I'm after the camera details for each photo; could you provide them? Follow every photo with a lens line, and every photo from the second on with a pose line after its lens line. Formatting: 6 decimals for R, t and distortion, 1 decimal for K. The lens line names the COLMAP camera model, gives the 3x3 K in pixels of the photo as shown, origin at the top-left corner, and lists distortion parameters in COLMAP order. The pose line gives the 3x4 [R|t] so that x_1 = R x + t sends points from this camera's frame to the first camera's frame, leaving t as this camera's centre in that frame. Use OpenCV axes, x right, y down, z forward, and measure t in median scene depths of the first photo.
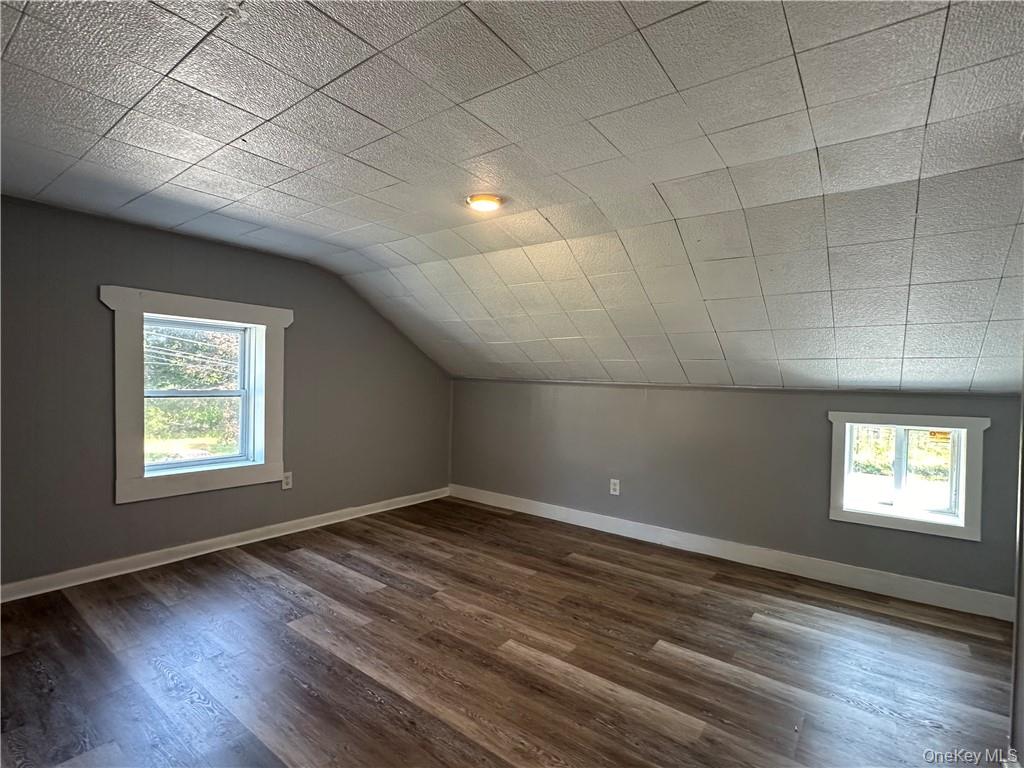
lens RADIAL K [[489.7, 0, 513.7], [0, 489.7, 388.1], [0, 0, 1]] dist [-0.001724, 0.000048]
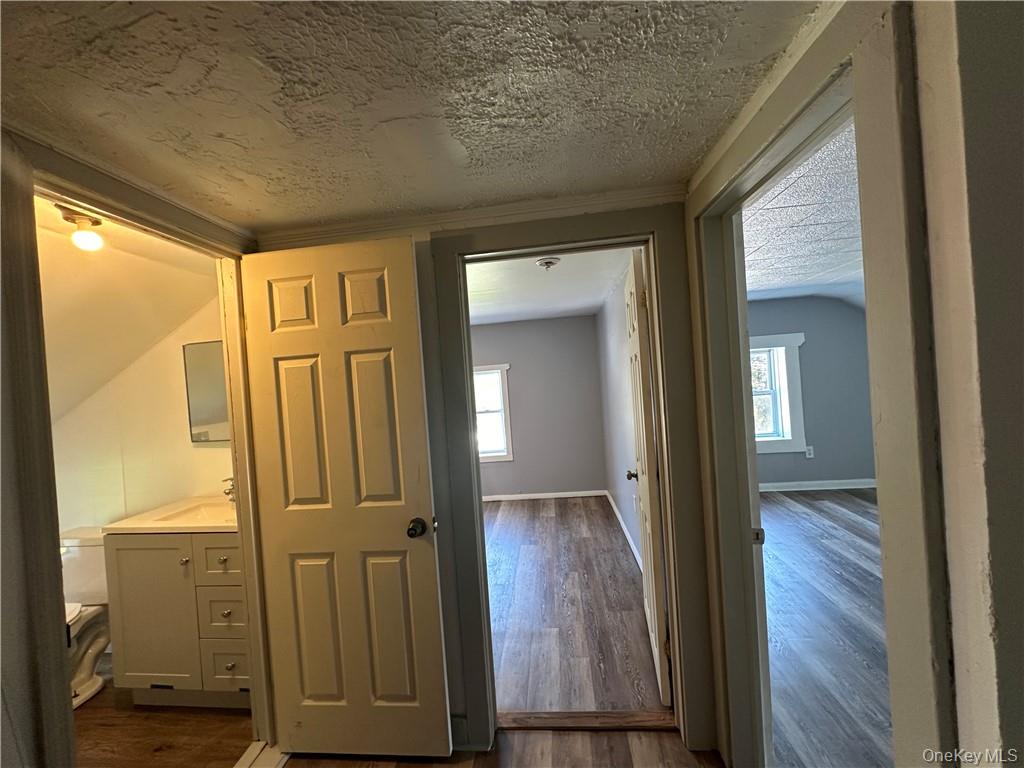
lens RADIAL K [[408.7, 0, 511.8], [0, 408.7, 384.1], [0, 0, 1]] dist [-0.002329, 0.000315]
pose [[0.506796, -0.055549, -0.860275, 0.155814], [0.072227, 0.997149, -0.021838, -0.053441], [0.859035, -0.051068, 0.509363, -0.405120]]
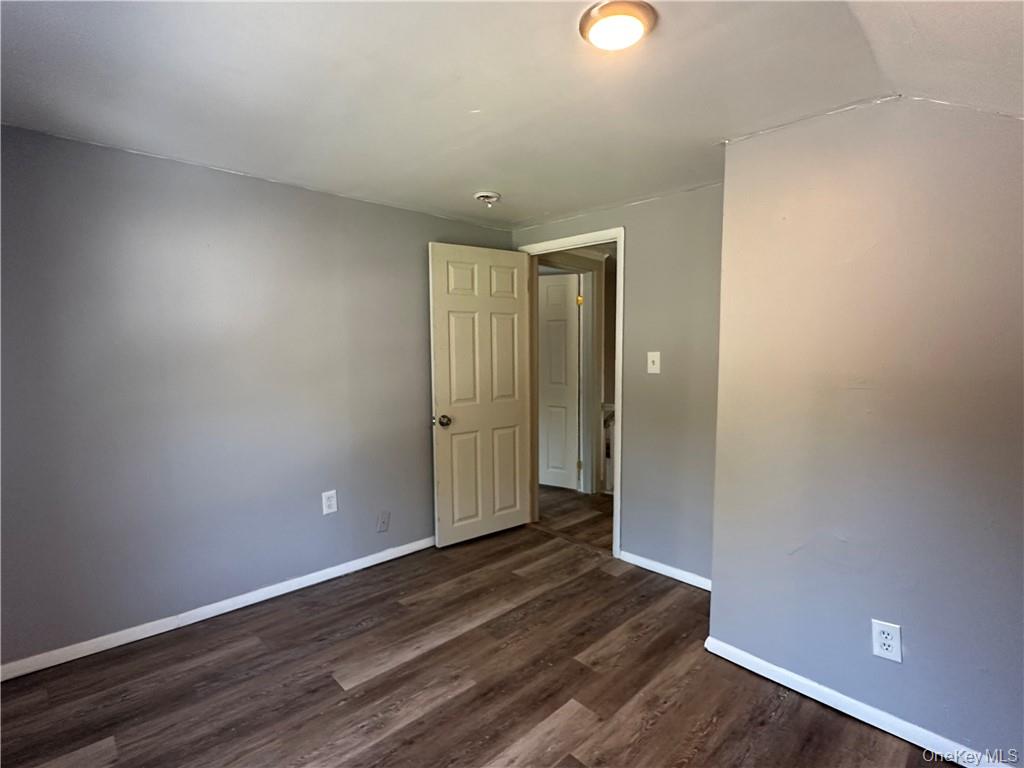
lens RADIAL K [[489.7, 0, 504.3], [0, 489.7, 384.6], [0, 0, 1]] dist [-0.001724, 0.000048]
pose [[0.184057, -0.103757, 0.977424, -1.336712], [0.017570, 0.994601, 0.102272, -0.055932], [-0.982759, -0.001650, 0.184886, -0.125317]]
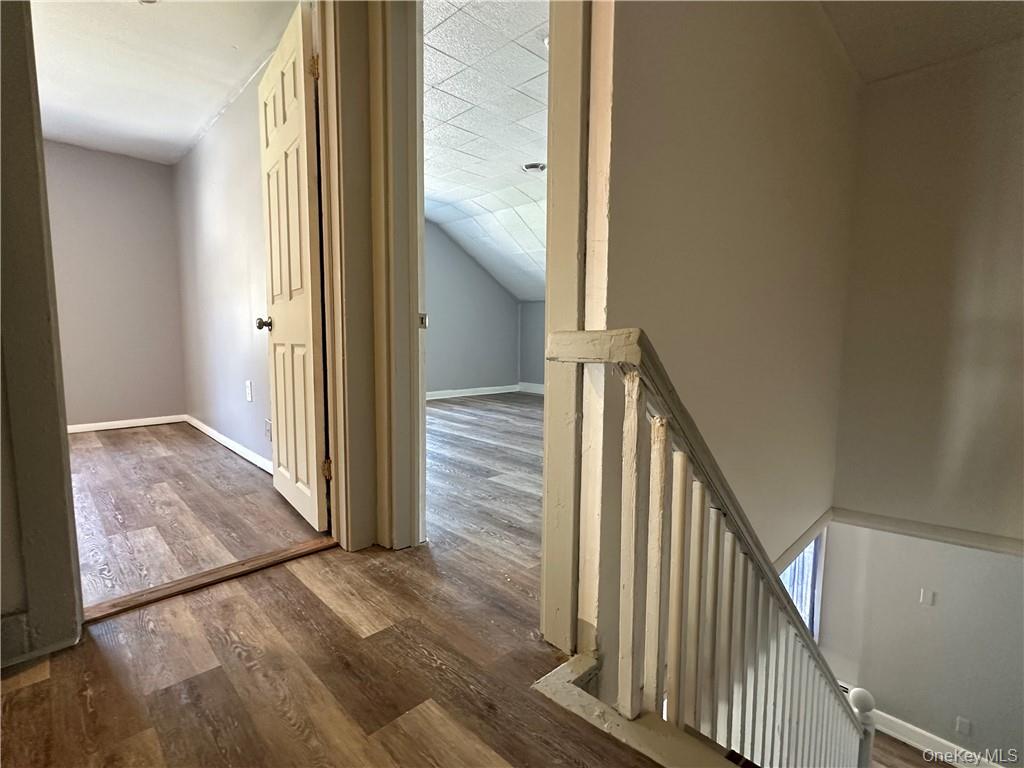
lens RADIAL K [[489.7, 0, 509.4], [0, 489.7, 388.5], [0, 0, 1]] dist [-0.001724, 0.000048]
pose [[0.987250, -0.002178, -0.159163, 0.090337], [0.016245, 0.996064, 0.087133, 0.156030], [0.158347, -0.088608, 0.983400, -0.514012]]
